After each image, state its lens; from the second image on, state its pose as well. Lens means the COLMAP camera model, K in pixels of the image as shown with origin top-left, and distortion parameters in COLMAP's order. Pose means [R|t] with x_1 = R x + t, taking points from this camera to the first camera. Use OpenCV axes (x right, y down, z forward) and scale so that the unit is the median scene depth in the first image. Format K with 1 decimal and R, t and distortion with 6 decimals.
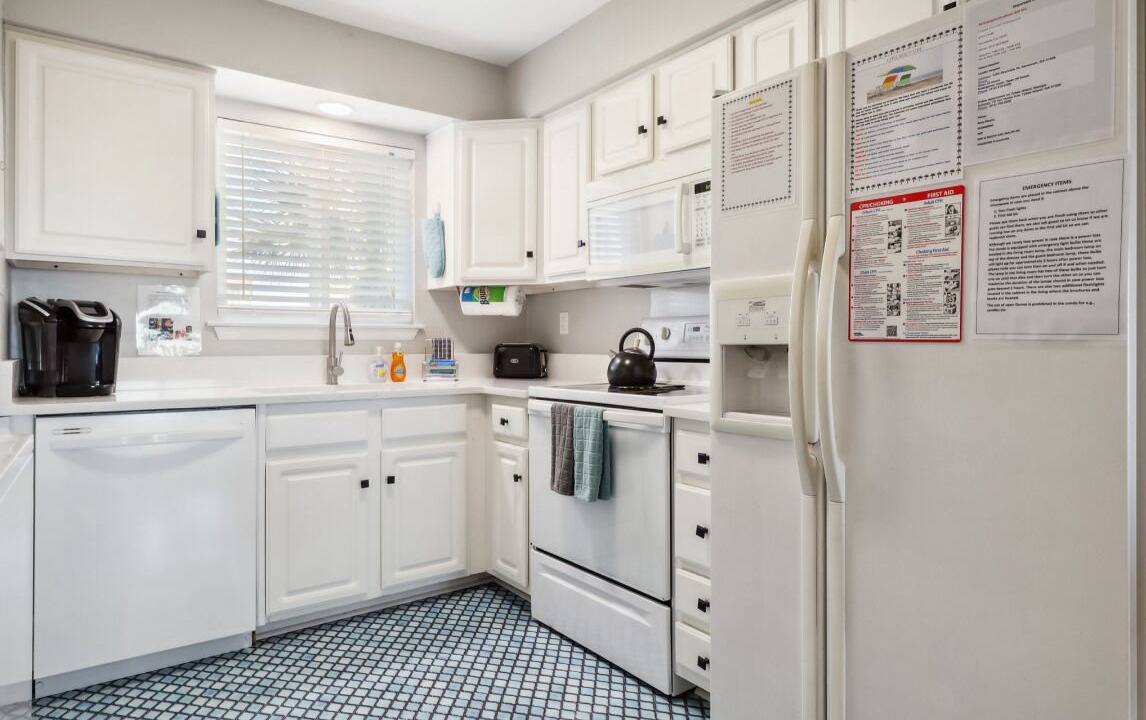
lens RADIAL K [[678.3, 0, 573.0], [0, 678.3, 360.0], [0, 0, 1]] dist [0.005958, 0.002521]
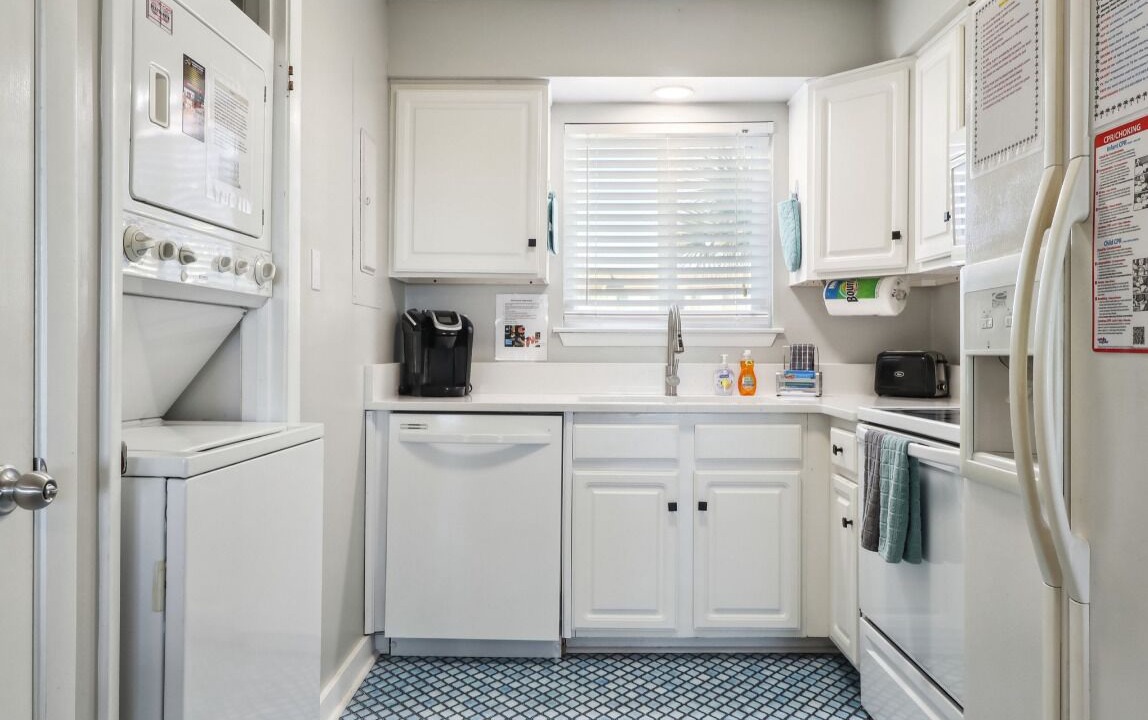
lens RADIAL K [[825.1, 0, 571.0], [0, 825.1, 357.6], [0, 0, 1]] dist [0.004981, 0.002831]
pose [[0.800714, 0.010128, -0.598961, 0.250129], [-0.018997, 0.999783, -0.008491, -0.003147], [0.598745, 0.018177, 0.800733, 0.043409]]
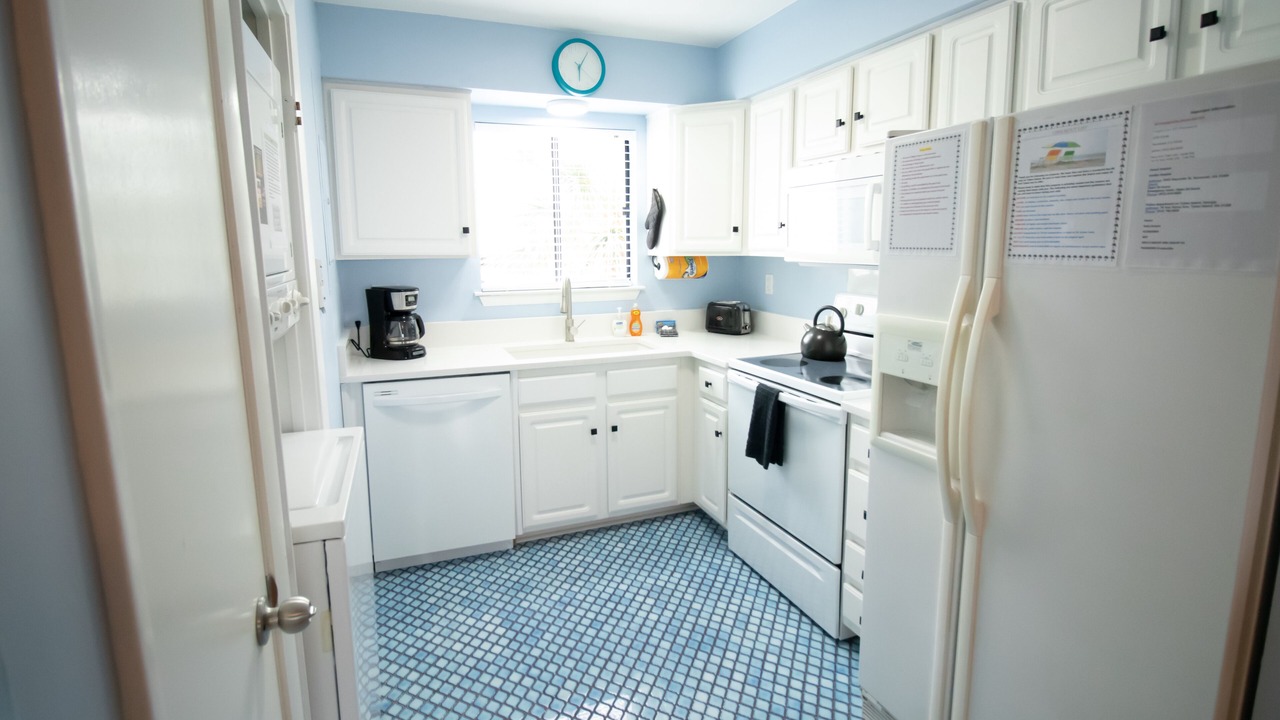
lens RADIAL K [[625.0, 0, 633.8], [0, 625.0, 353.1], [0, 0, 1]] dist [0.015580, -0.013907]
pose [[0.966369, 0.030256, -0.255373, 0.052250], [0.006039, 0.990111, 0.140158, -0.123952], [0.257088, -0.136987, 0.956630, -0.052935]]
